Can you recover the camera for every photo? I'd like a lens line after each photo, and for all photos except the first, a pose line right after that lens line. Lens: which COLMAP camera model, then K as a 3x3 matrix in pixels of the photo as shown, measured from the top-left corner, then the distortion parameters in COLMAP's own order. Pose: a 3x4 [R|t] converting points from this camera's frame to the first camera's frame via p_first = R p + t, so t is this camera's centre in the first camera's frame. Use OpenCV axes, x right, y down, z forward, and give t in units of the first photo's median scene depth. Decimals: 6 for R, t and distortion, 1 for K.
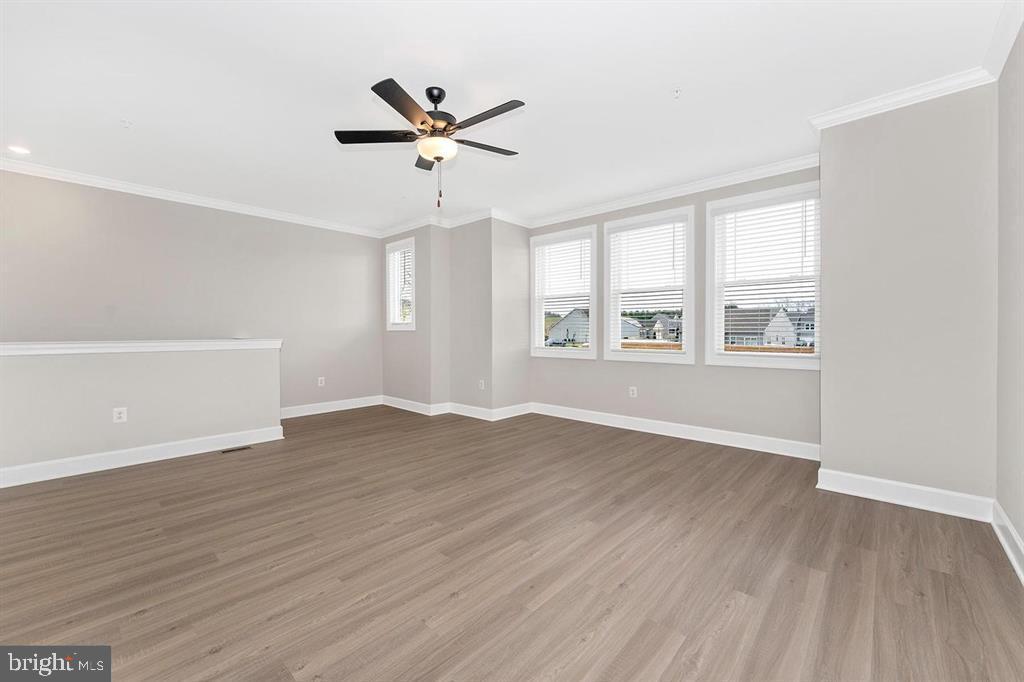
lens RADIAL K [[410.5, 0, 512.0], [0, 410.5, 341.0], [0, 0, 1]] dist [-0.001901, -0.000013]
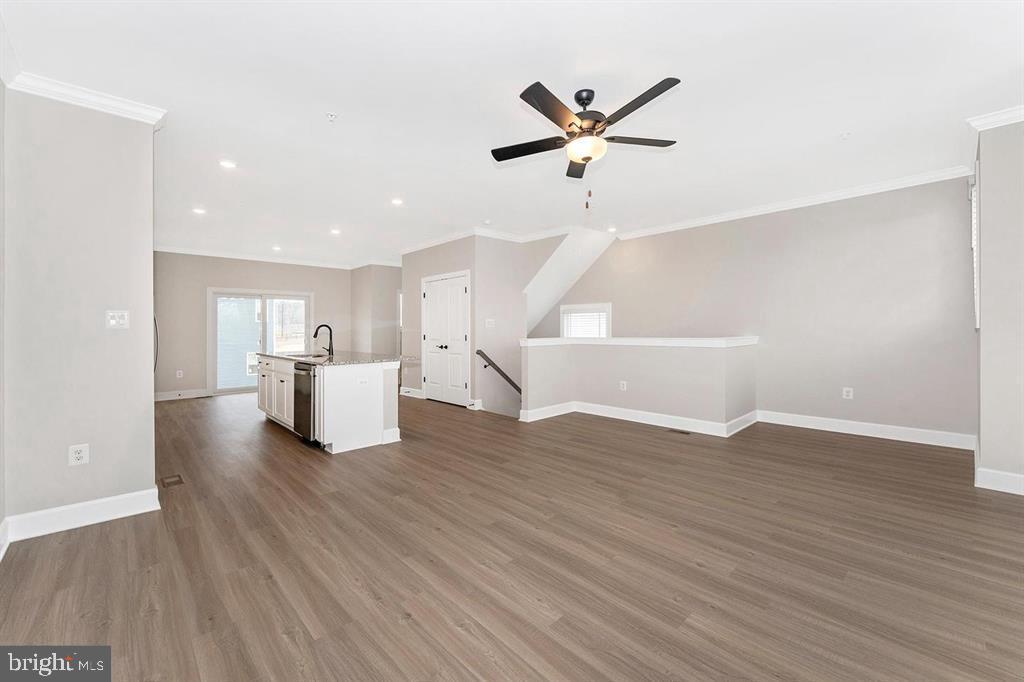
lens RADIAL K [[417.7, 0, 512.2], [0, 417.7, 326.8], [0, 0, 1]] dist [-0.000164, 0.000102]
pose [[-0.073436, -0.005229, -0.997286, 0.827855], [-0.014425, 0.999887, -0.004180, -0.036208], [0.997196, 0.014078, -0.073503, 0.899232]]
